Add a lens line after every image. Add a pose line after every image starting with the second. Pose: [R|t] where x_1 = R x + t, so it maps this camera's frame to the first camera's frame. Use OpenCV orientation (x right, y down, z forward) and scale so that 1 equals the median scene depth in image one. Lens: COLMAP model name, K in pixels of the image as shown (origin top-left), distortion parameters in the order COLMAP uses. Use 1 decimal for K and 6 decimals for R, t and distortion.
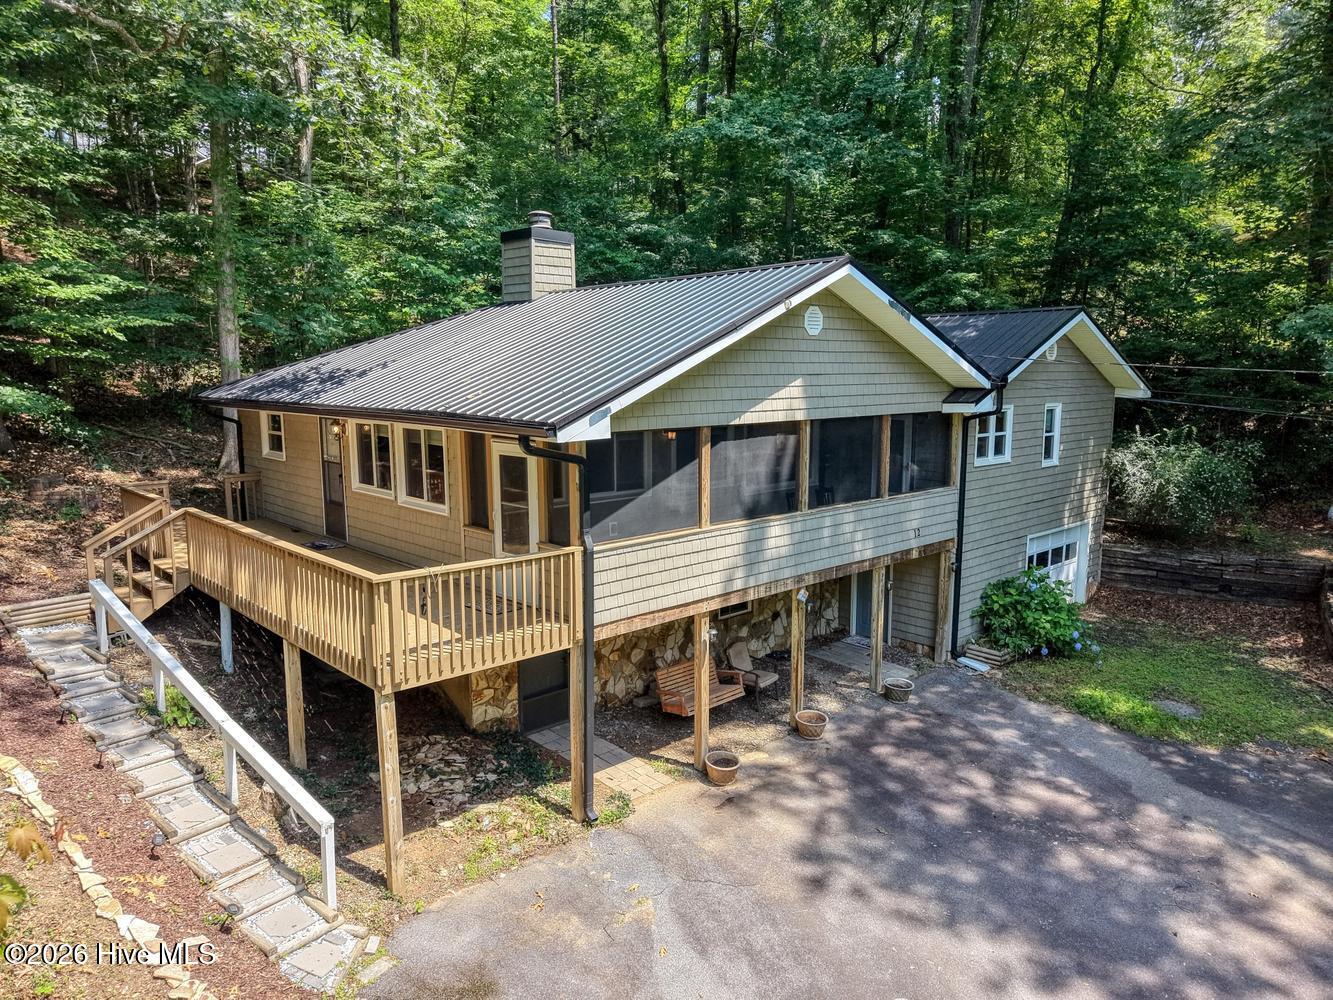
lens RADIAL K [[875.7, 0, 666.5], [0, 875.7, 500.0], [0, 0, 1]] dist [0.067870, -0.000171]
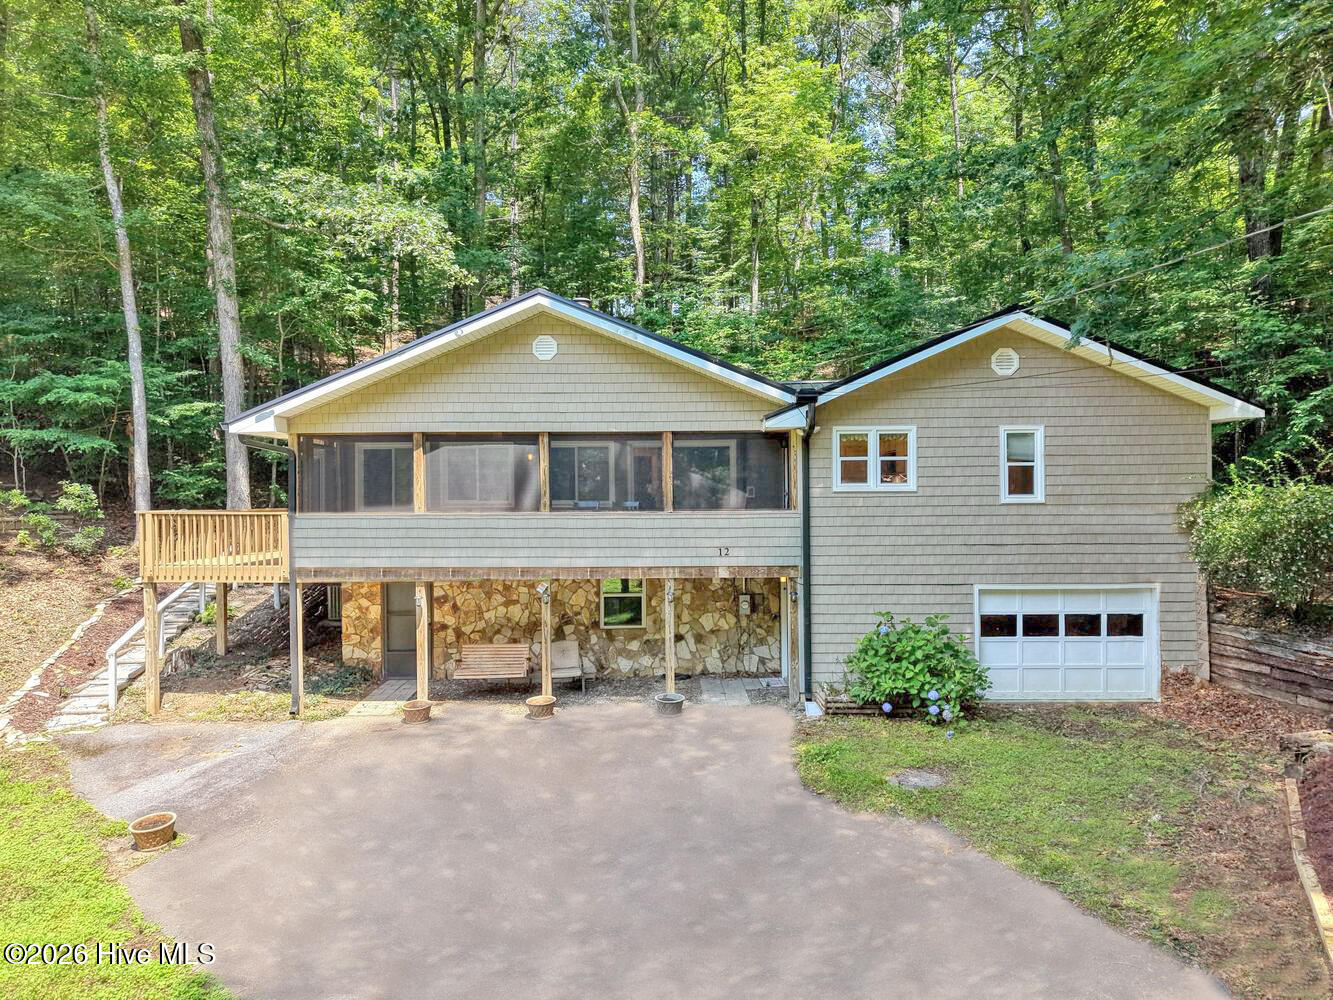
lens RADIAL K [[914.1, 0, 666.5], [0, 914.1, 500.0], [0, 0, 1]] dist [-0.004515, -0.002003]
pose [[0.749004, 0.013468, -0.662429, 0.944456], [-0.087543, 0.993039, -0.078796, 0.066842], [0.656757, 0.117009, 0.744969, 0.208470]]
